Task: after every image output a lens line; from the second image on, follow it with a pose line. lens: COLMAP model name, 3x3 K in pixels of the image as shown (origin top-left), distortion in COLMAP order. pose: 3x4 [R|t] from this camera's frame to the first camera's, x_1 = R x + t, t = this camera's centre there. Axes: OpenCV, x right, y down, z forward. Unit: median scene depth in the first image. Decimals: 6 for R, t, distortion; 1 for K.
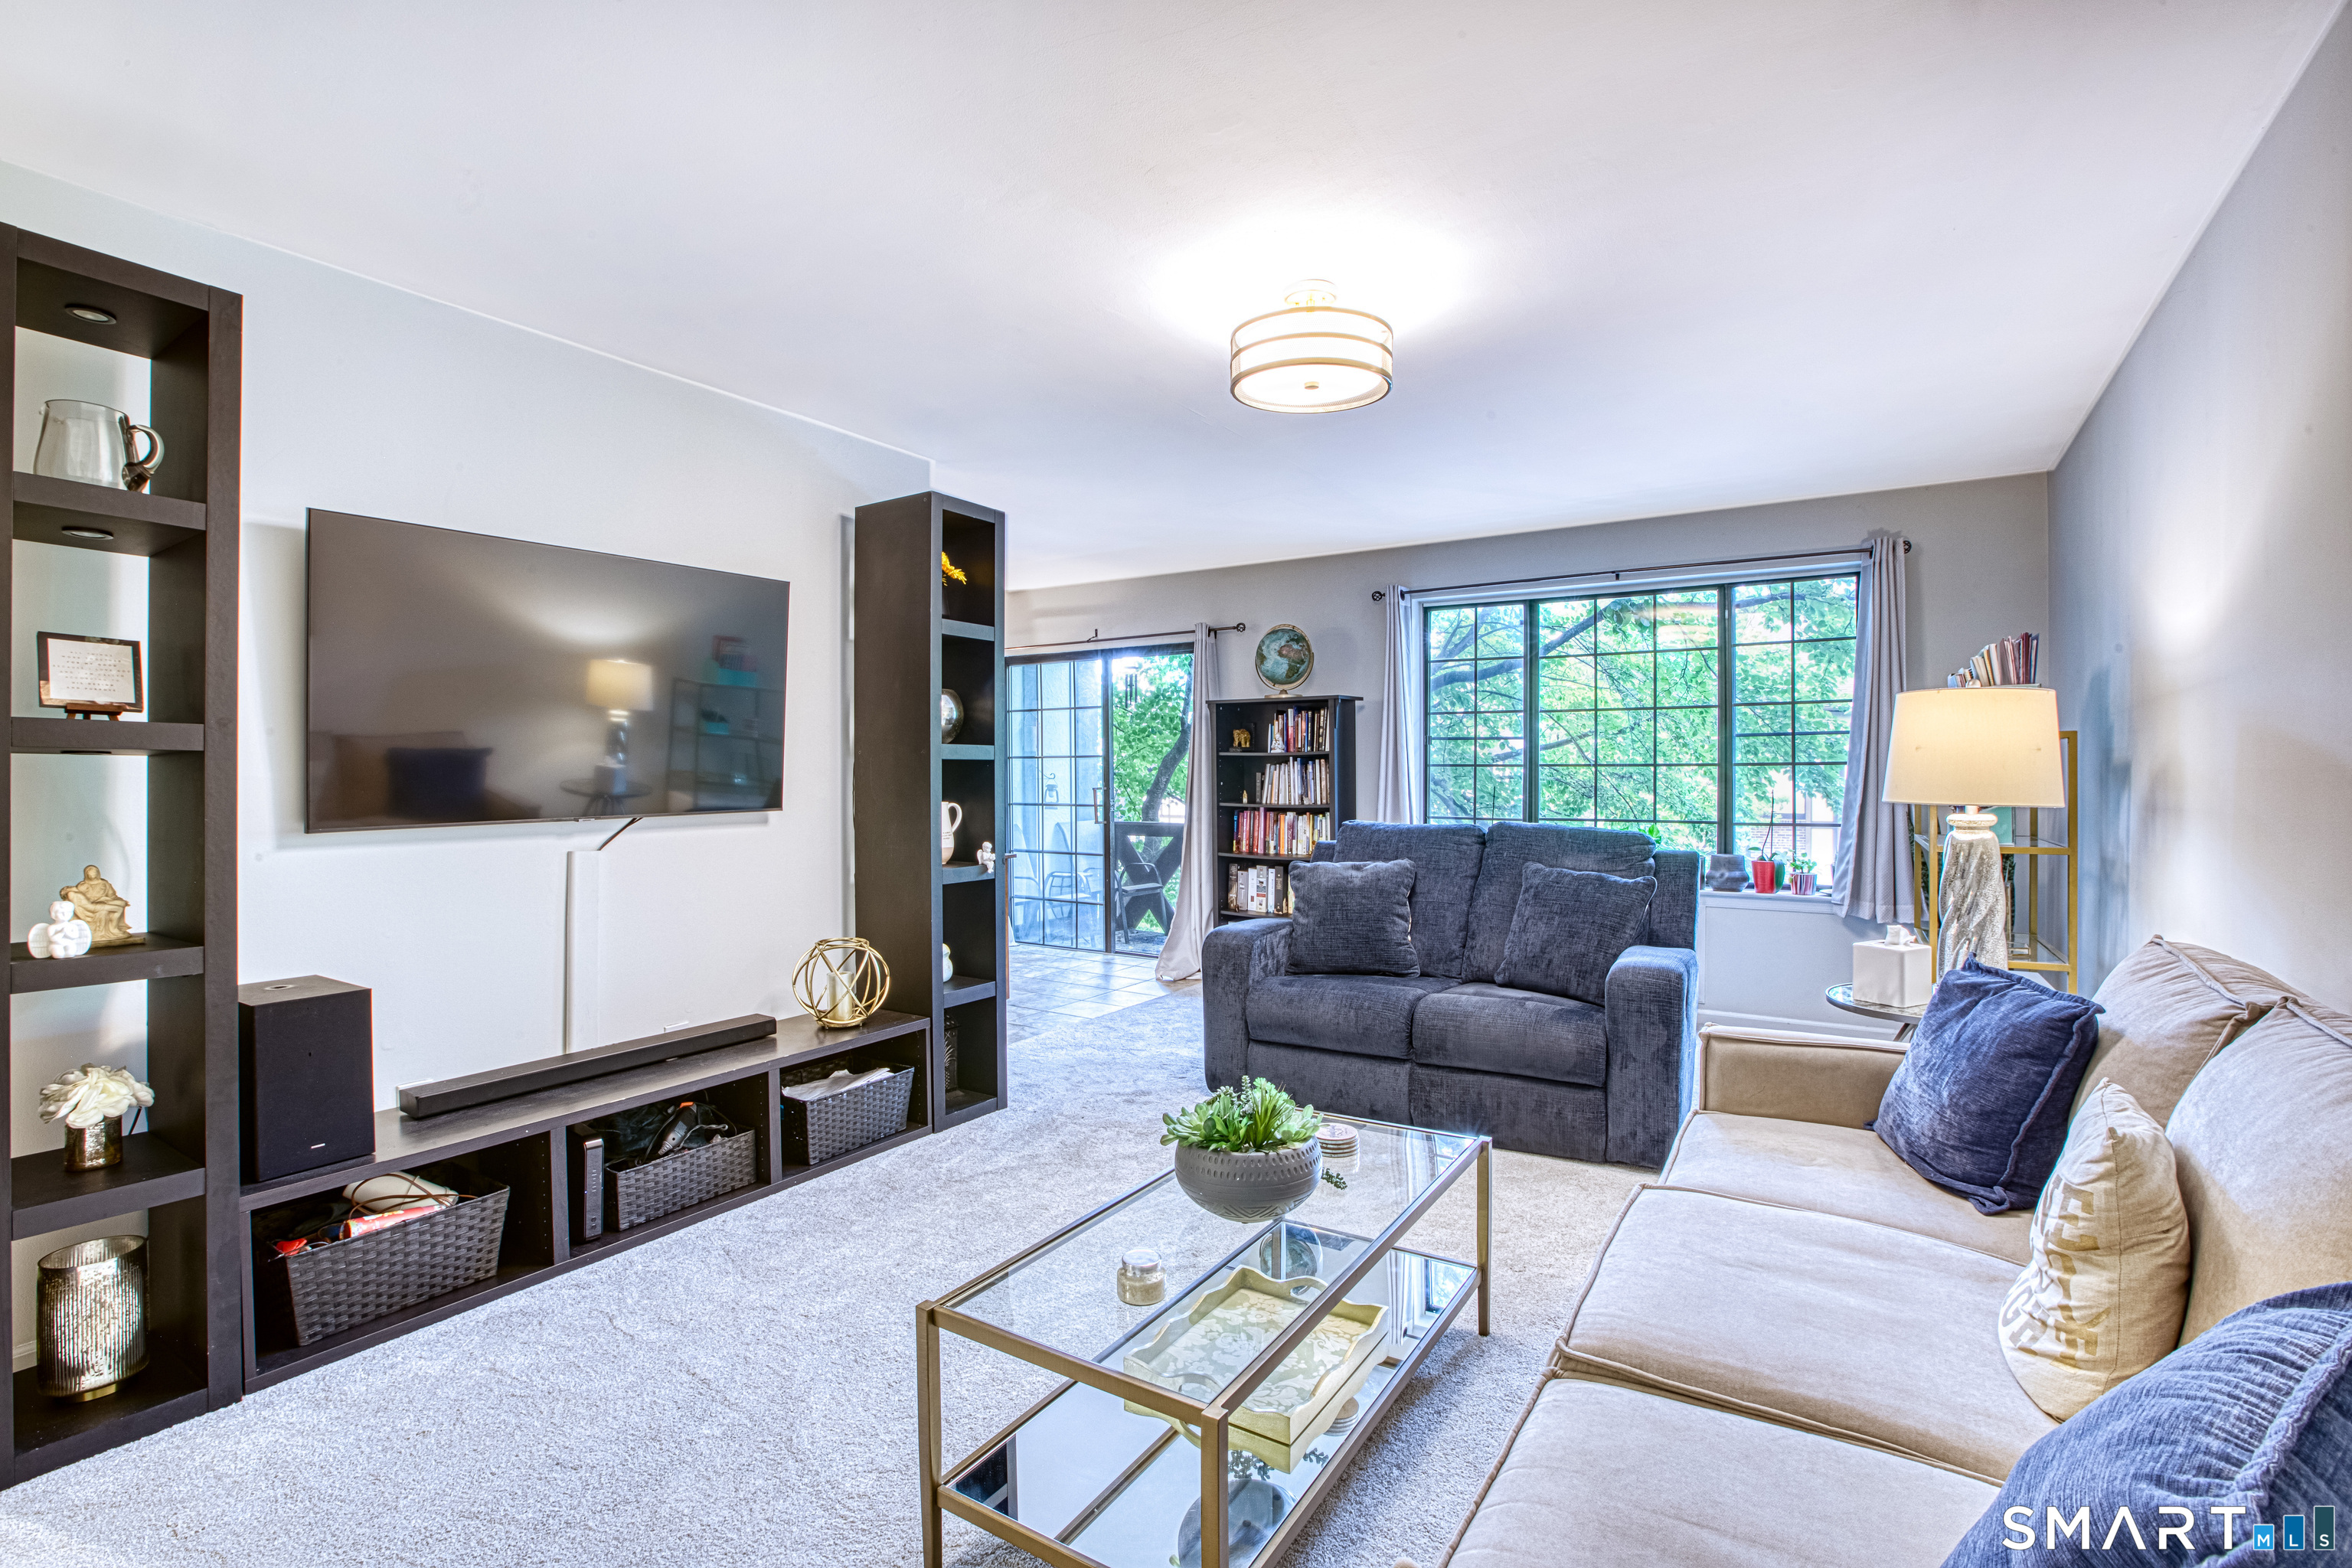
lens RADIAL K [[1075.1, 0, 1170.5], [0, 1075.1, 785.2], [0, 0, 1]] dist [-0.036706, 0.011836]
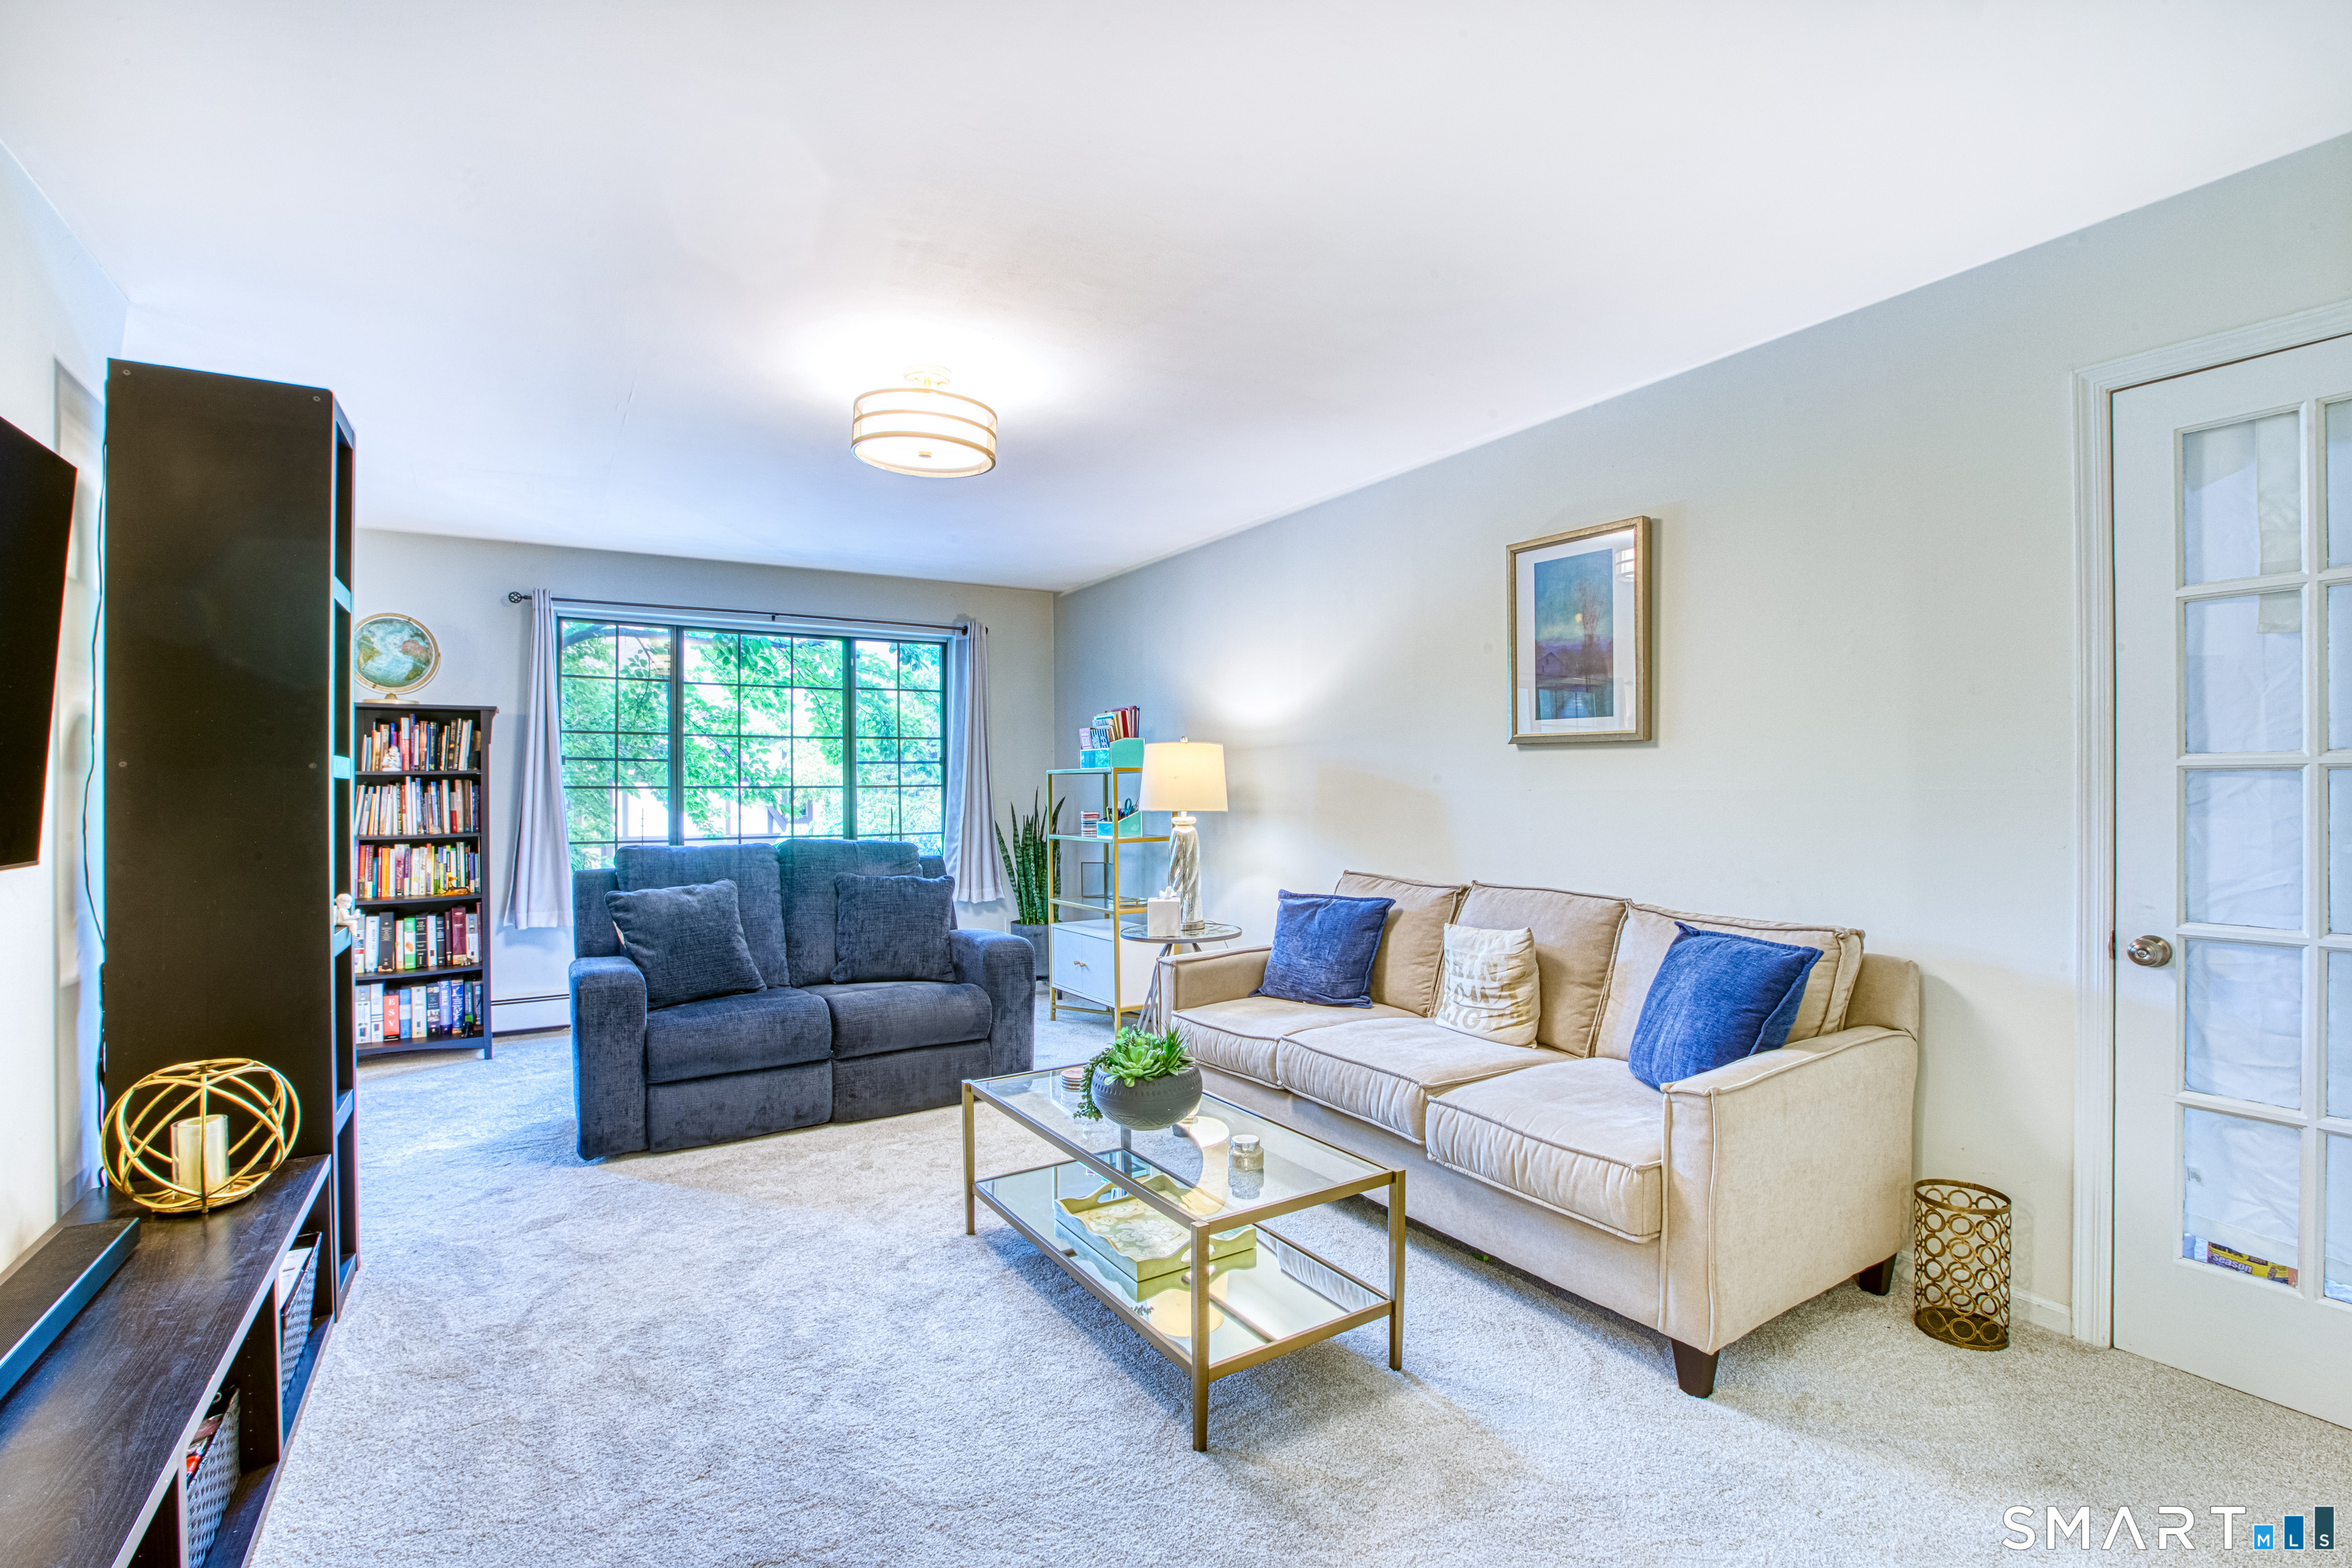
lens RADIAL K [[1075.1, 0, 1175.3], [0, 1075.1, 781.2], [0, 0, 1]] dist [-0.036706, 0.011836]
pose [[0.429635, 0.005736, 0.902984, -0.512363], [0.015919, 0.999776, -0.013925, -0.003366], [-0.902862, 0.020357, 0.429448, 0.181171]]
